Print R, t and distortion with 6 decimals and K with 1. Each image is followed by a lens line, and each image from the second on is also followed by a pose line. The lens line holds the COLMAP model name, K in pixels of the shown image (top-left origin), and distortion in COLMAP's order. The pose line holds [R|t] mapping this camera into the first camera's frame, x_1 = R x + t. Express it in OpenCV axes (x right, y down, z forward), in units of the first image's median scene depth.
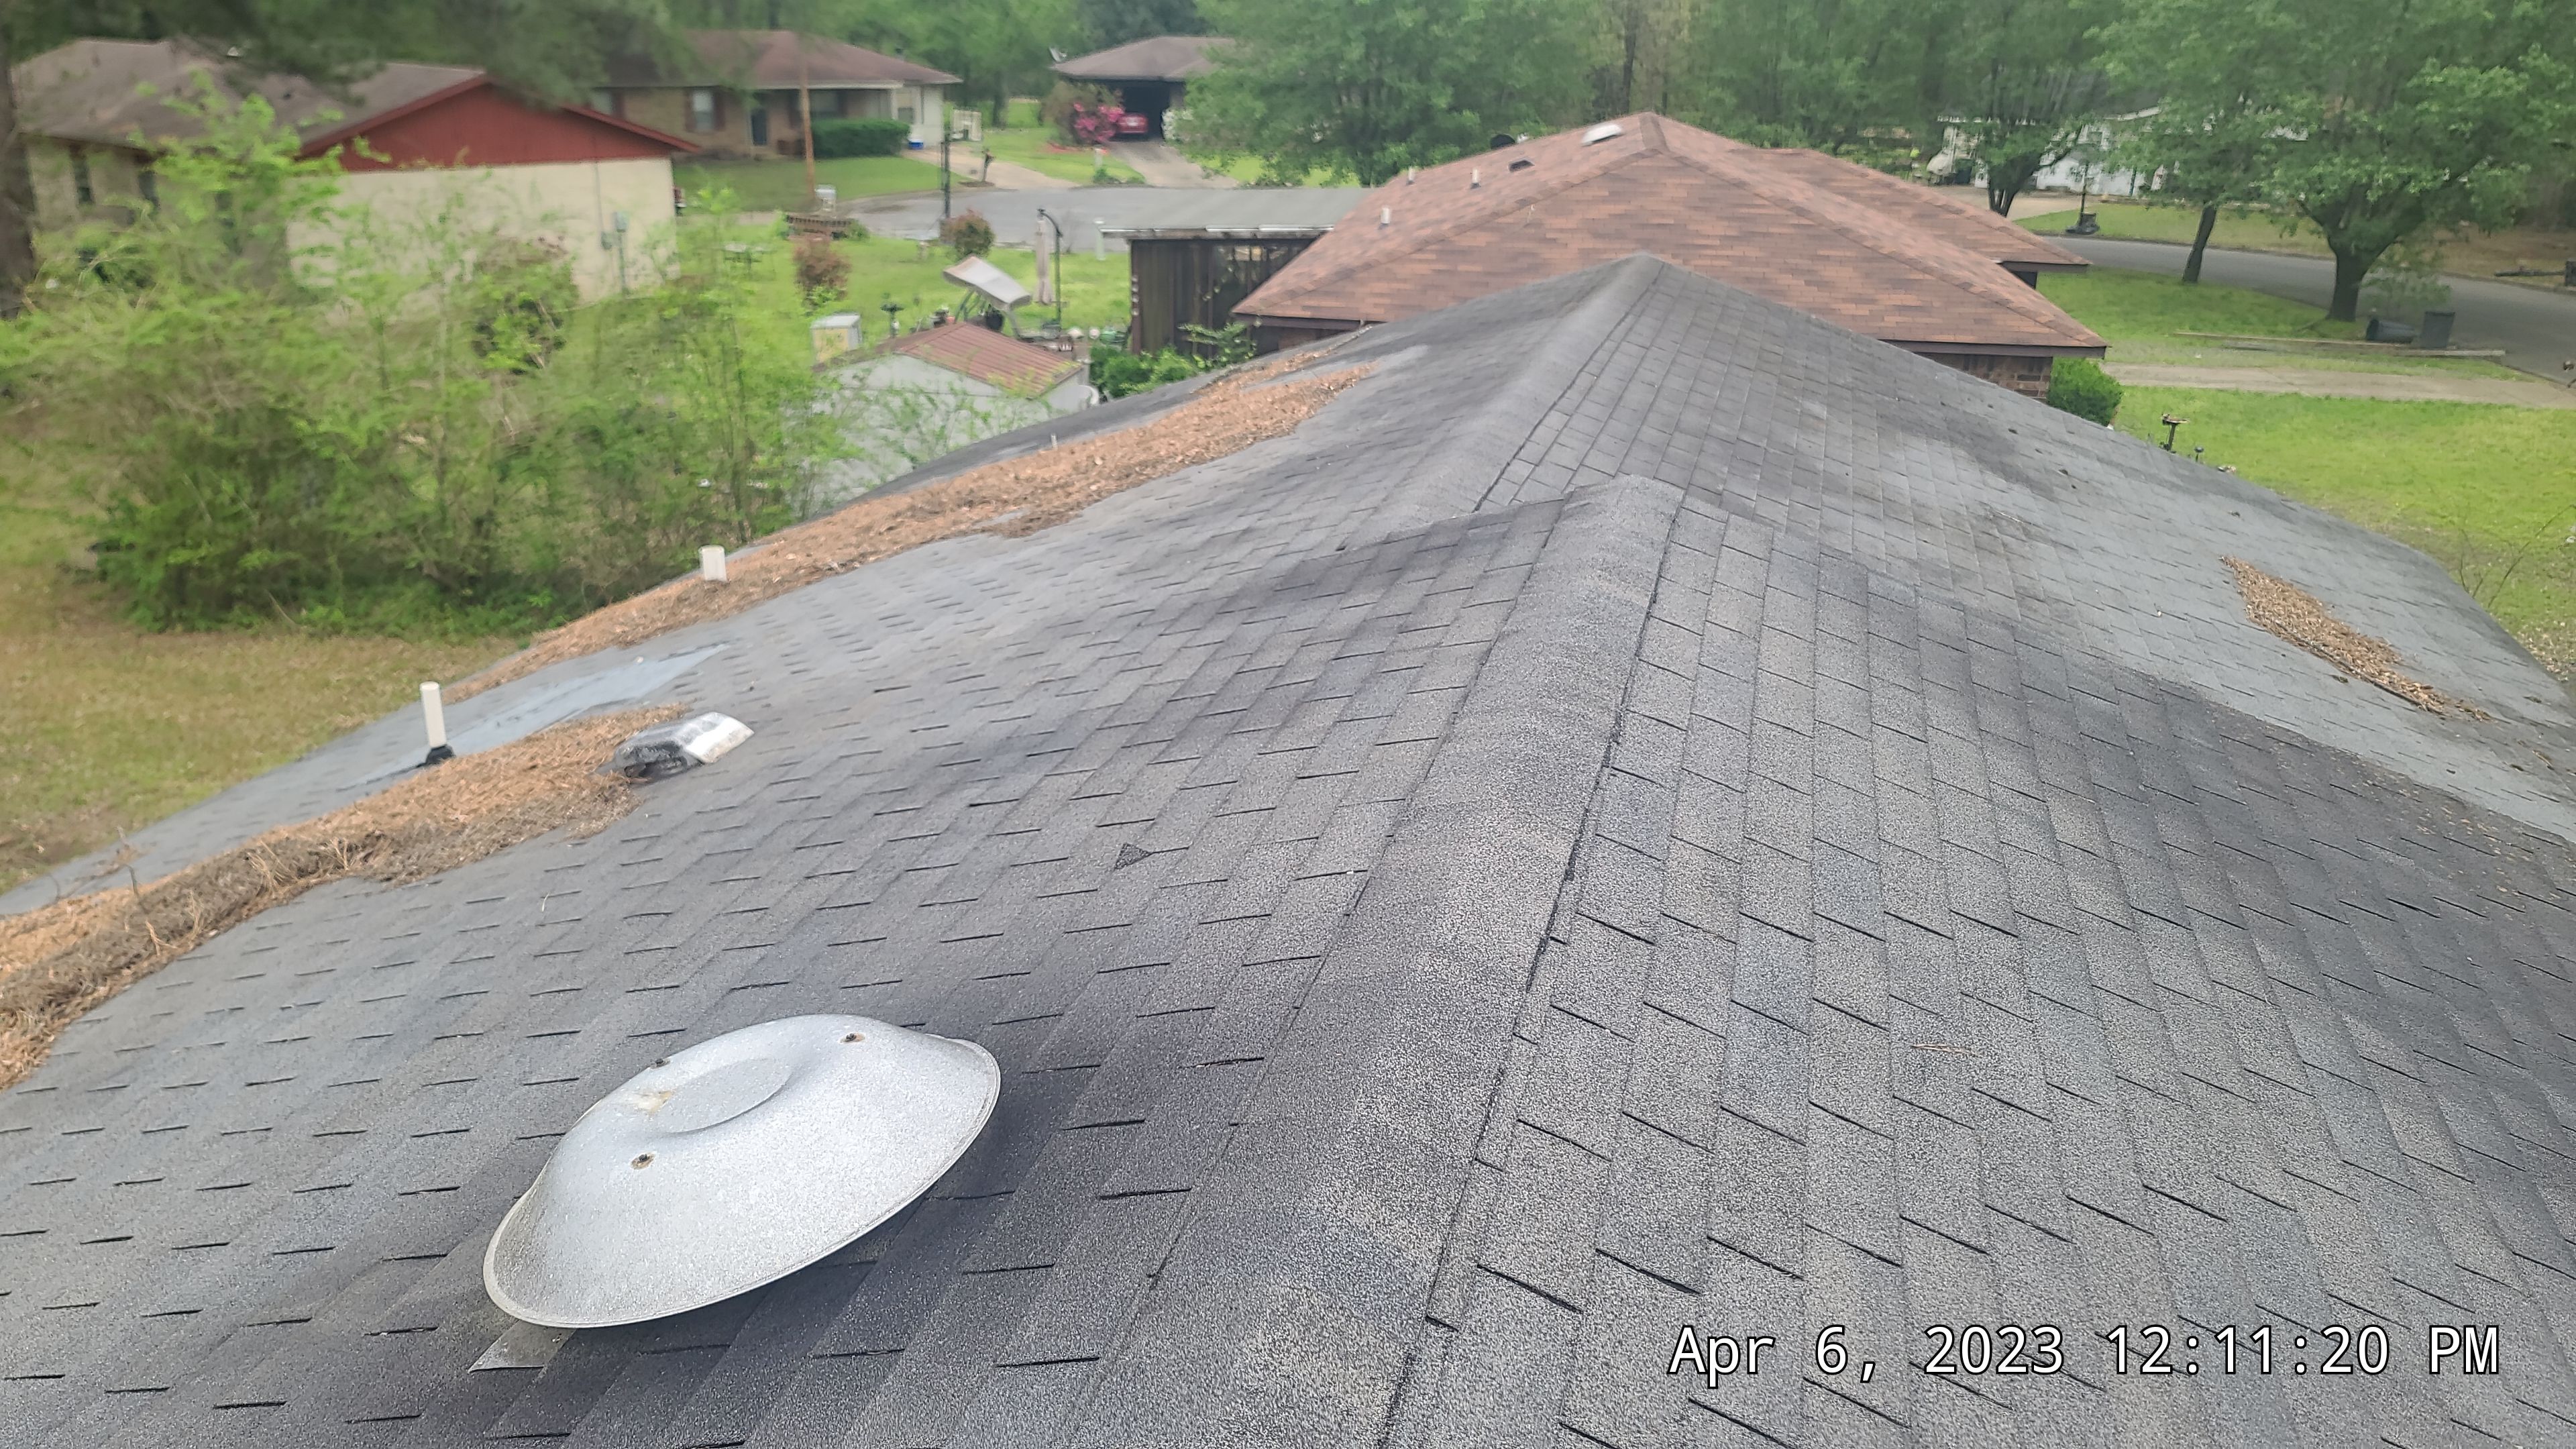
lens RADIAL K [[1921.1, 0, 1288.0], [0, 1921.1, 724.5], [0, 0, 1]] dist [0.062790, -0.090085]
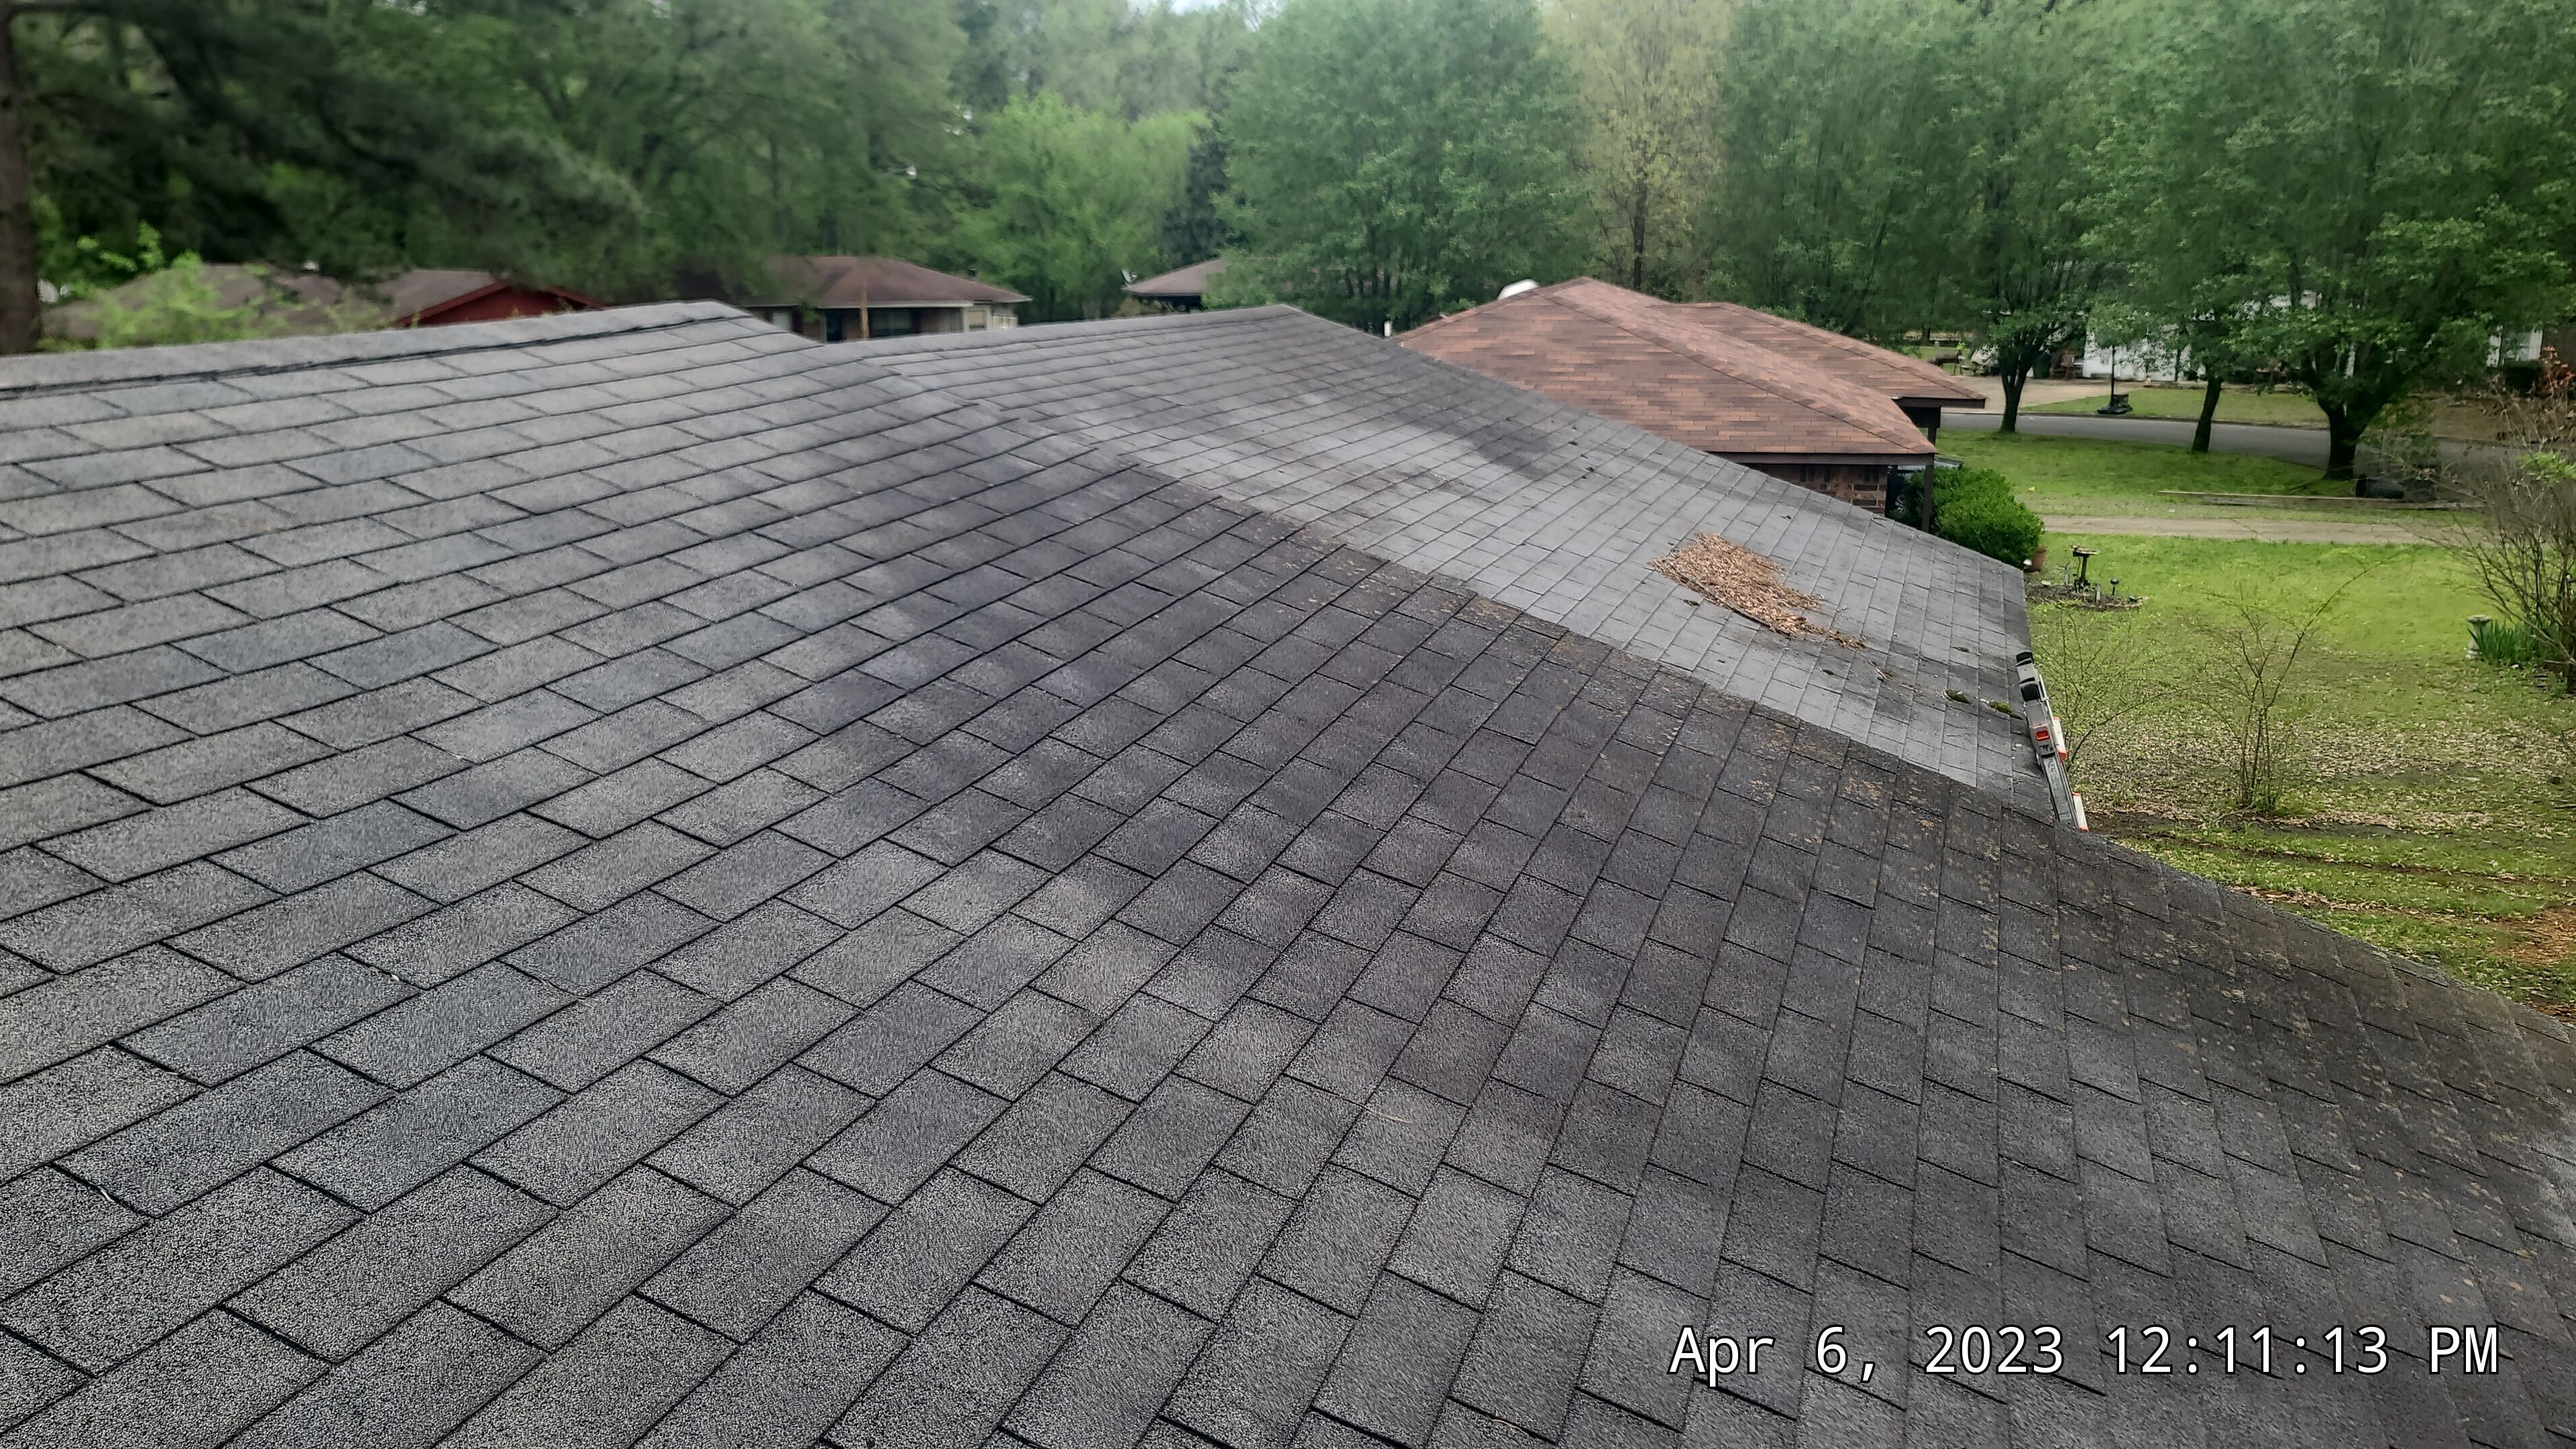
lens RADIAL K [[1921.1, 0, 1288.0], [0, 1921.1, 724.5], [0, 0, 1]] dist [0.062790, -0.090085]
pose [[0.998501, -0.008878, -0.054007, 0.073352], [0.002946, 0.994046, -0.108926, 0.027912], [0.054653, 0.108604, 0.992582, -0.000112]]
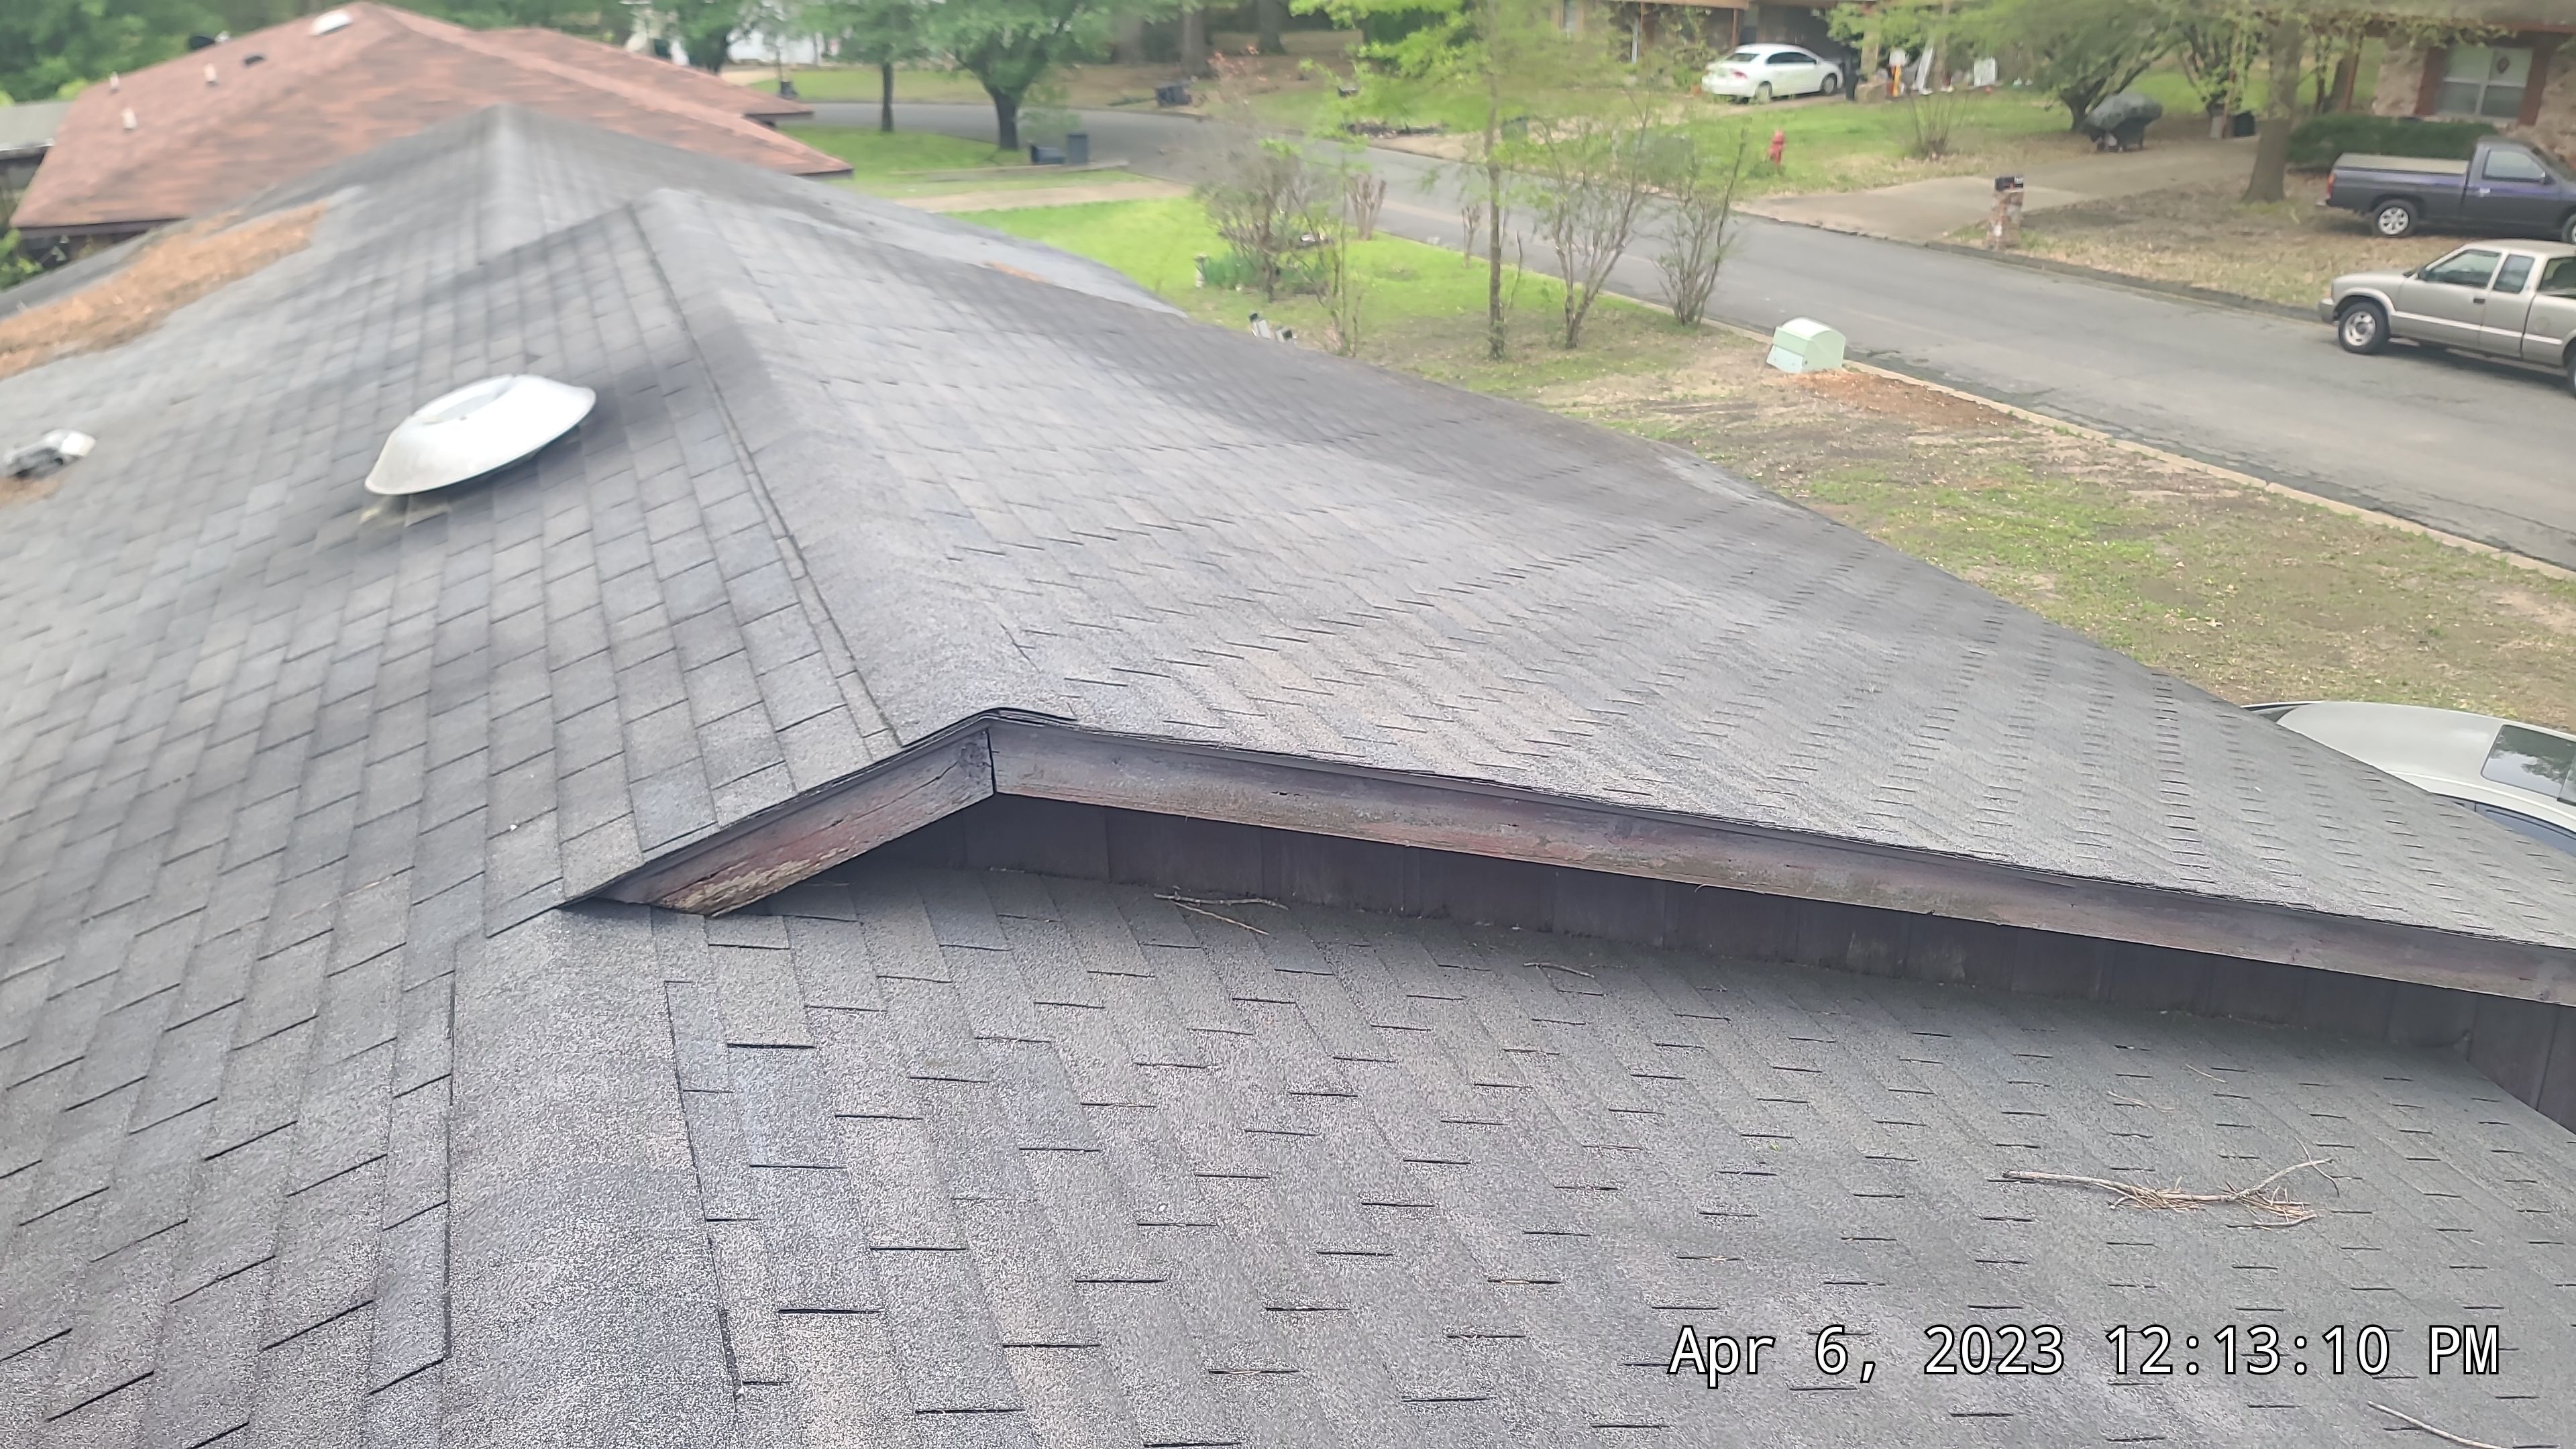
lens RADIAL K [[1816.1, 0, 1288.0], [0, 1816.1, 724.5], [0, 0, 1]] dist [0.061988, -0.067693]
pose [[0.800347, -0.269079, 0.535762, -0.042756], [0.230134, 0.963051, 0.139893, 0.025965], [-0.553609, 0.011334, 0.832700, -0.071993]]
